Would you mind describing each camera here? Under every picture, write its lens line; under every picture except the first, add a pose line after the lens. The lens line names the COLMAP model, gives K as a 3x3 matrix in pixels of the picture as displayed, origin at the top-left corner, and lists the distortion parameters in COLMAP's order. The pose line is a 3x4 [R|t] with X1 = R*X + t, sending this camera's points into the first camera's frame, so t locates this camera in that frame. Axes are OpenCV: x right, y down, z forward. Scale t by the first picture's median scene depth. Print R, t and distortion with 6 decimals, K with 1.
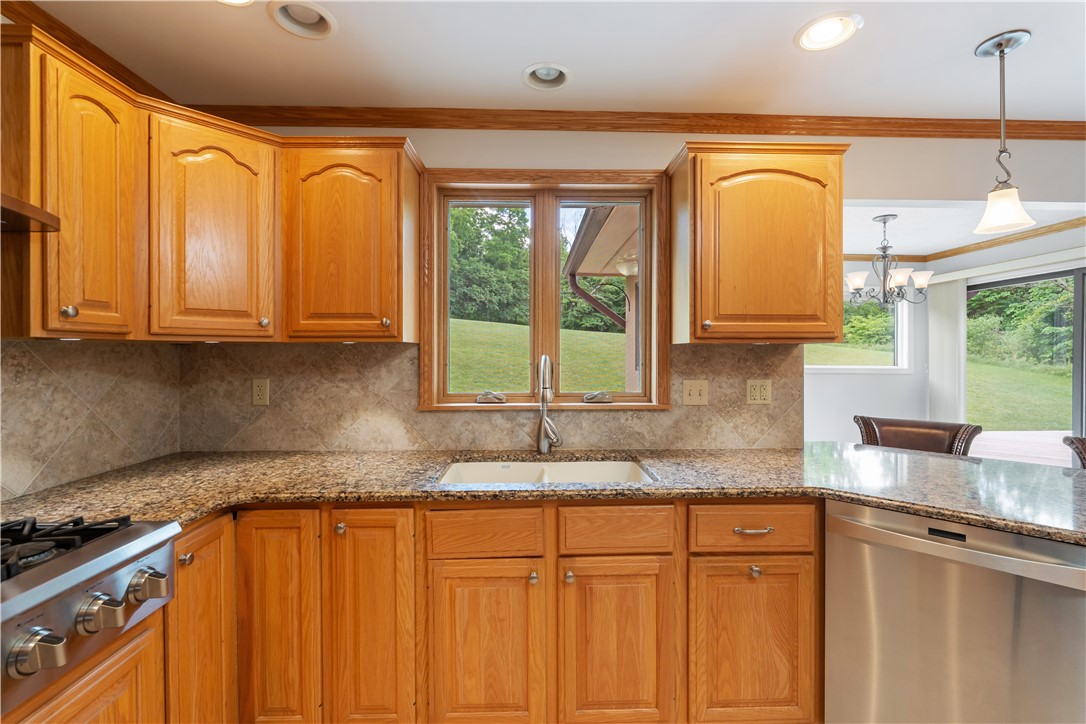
lens RADIAL K [[483.1, 0, 537.1], [0, 483.1, 354.4], [0, 0, 1]] dist [-0.004510, 0.000346]
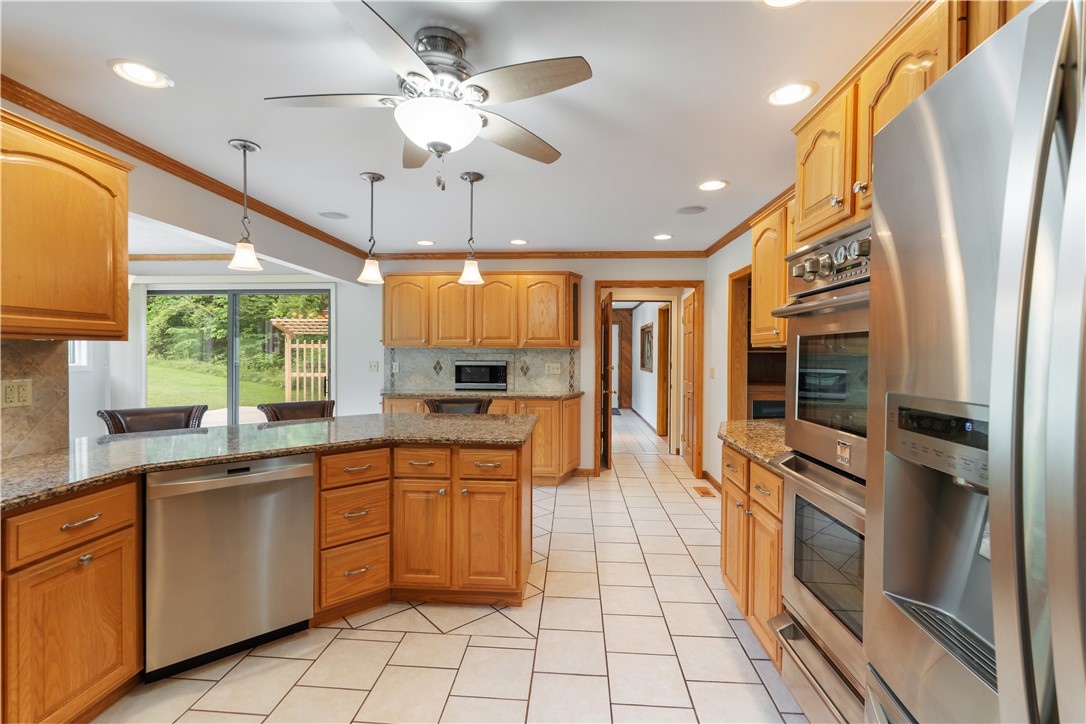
lens RADIAL K [[483.1, 0, 541.0], [0, 483.1, 360.5], [0, 0, 1]] dist [-0.004510, 0.000346]
pose [[0.095363, -0.016644, 0.995303, -0.397790], [-0.002322, 0.999854, 0.016942, -0.000045], [-0.995440, -0.003927, 0.095310, -0.062509]]
